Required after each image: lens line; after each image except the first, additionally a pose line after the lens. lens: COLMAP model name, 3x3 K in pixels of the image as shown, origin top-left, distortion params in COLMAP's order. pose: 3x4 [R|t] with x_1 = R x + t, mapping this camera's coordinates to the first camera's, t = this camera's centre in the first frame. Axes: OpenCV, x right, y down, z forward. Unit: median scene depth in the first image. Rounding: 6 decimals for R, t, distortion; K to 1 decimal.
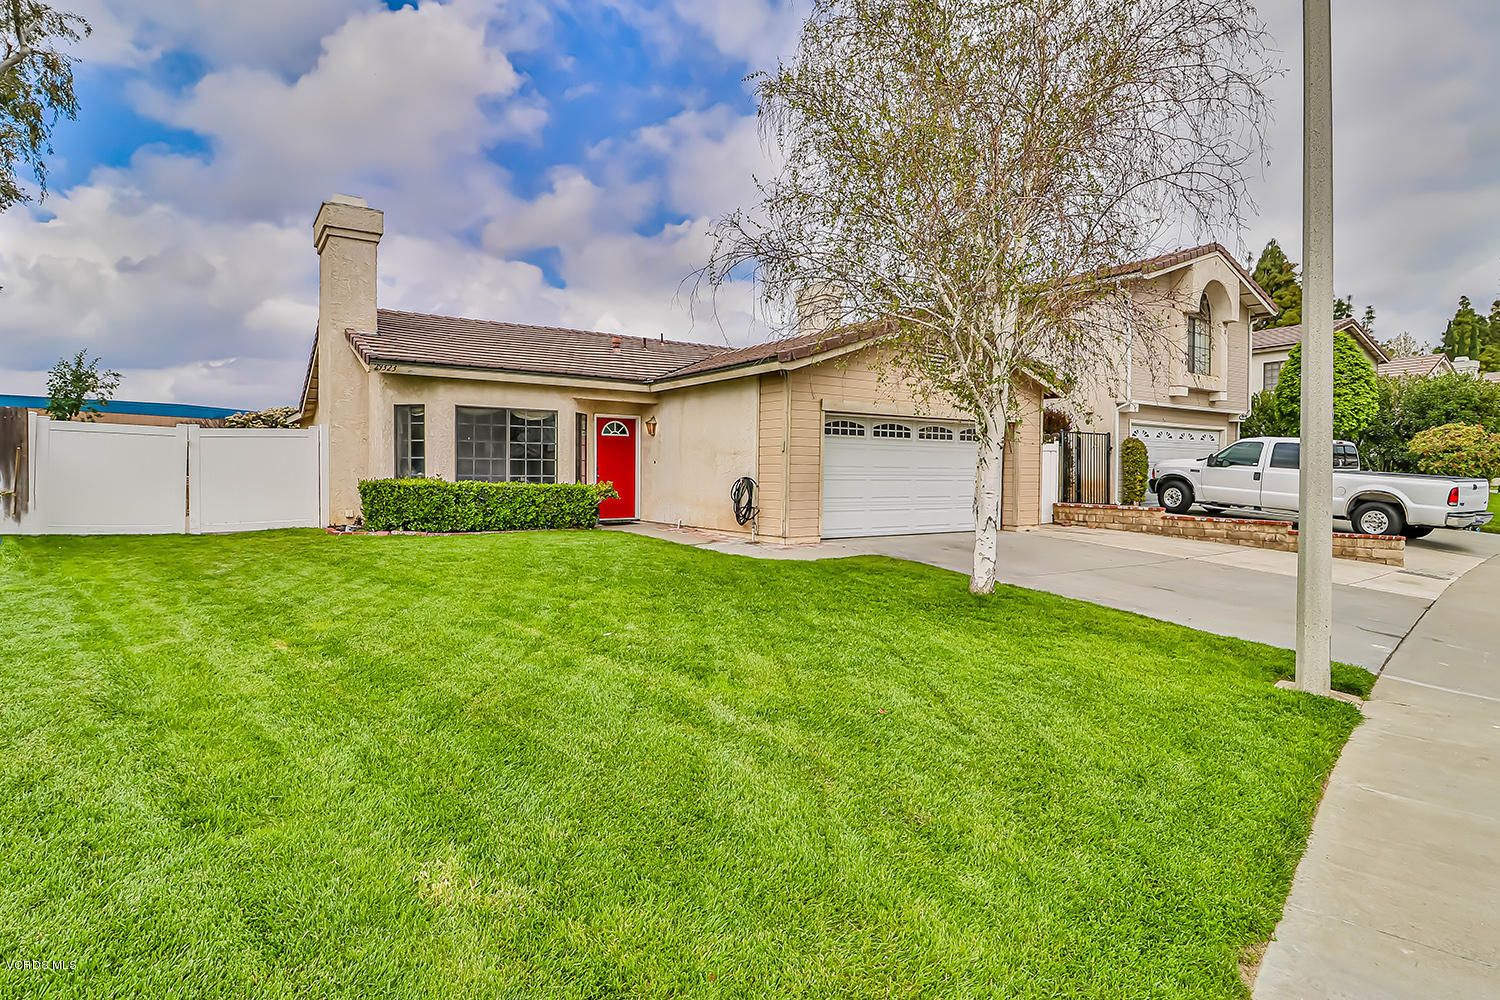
lens RADIAL K [[783.2, 0, 746.3], [0, 783.2, 461.8], [0, 0, 1]] dist [0.000868, -0.001354]
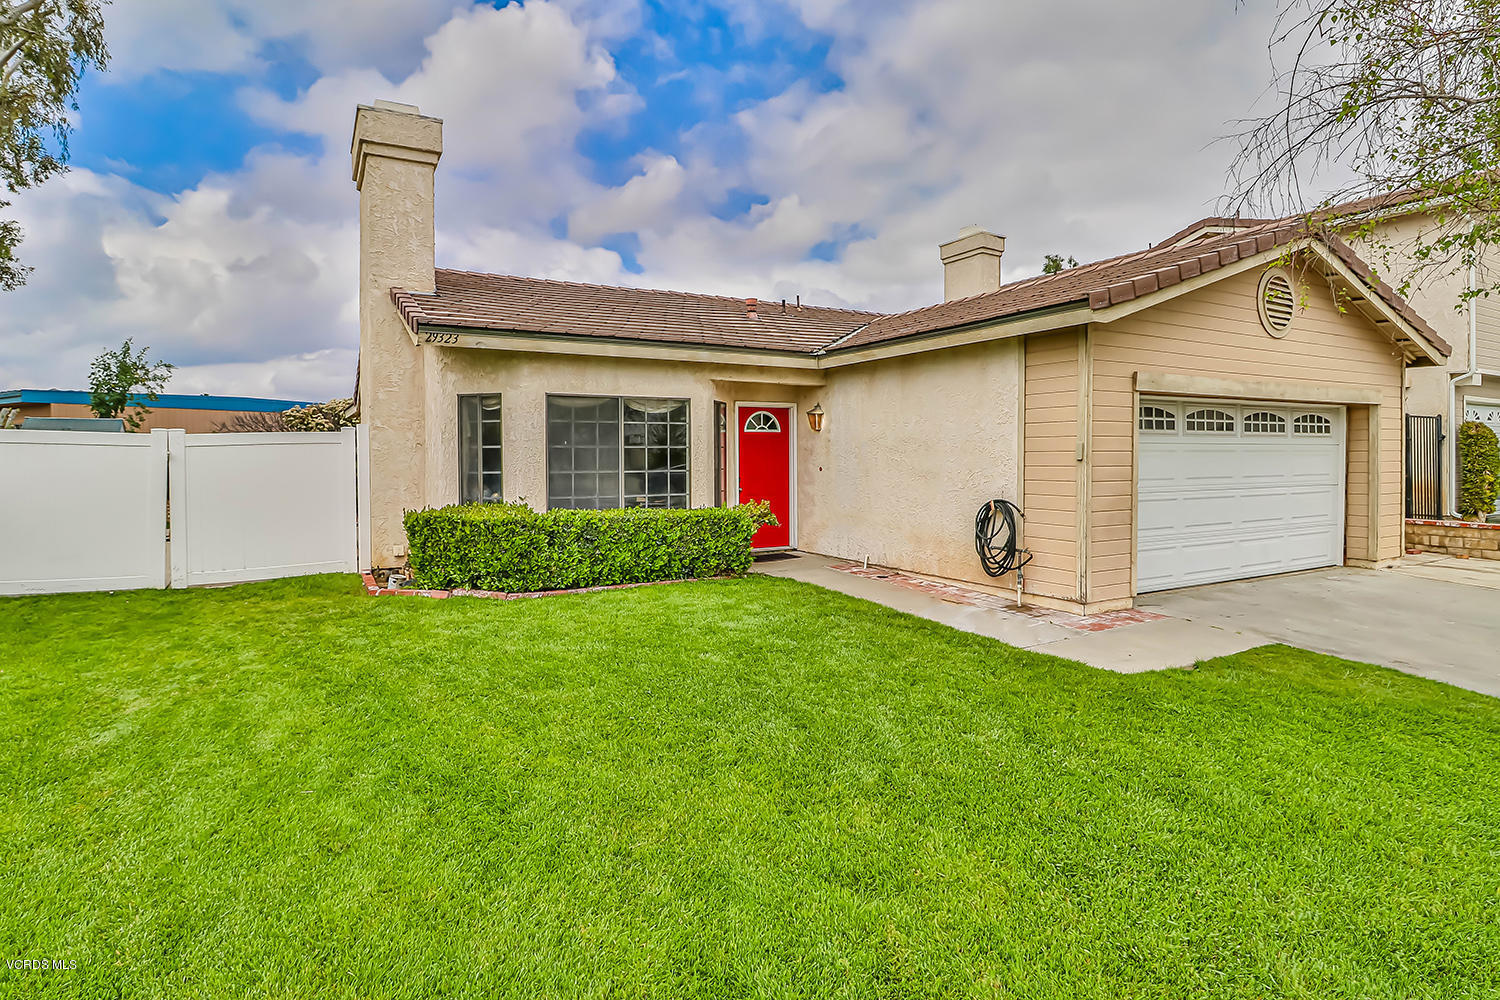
lens RADIAL K [[780.4, 0, 753.9], [0, 780.4, 444.8], [0, 0, 1]] dist [-0.001248, -0.001193]
pose [[0.996225, -0.012504, -0.085899, -0.131187], [0.012586, 0.999921, 0.000410, -0.025148], [0.085887, -0.001490, 0.996304, 0.334857]]
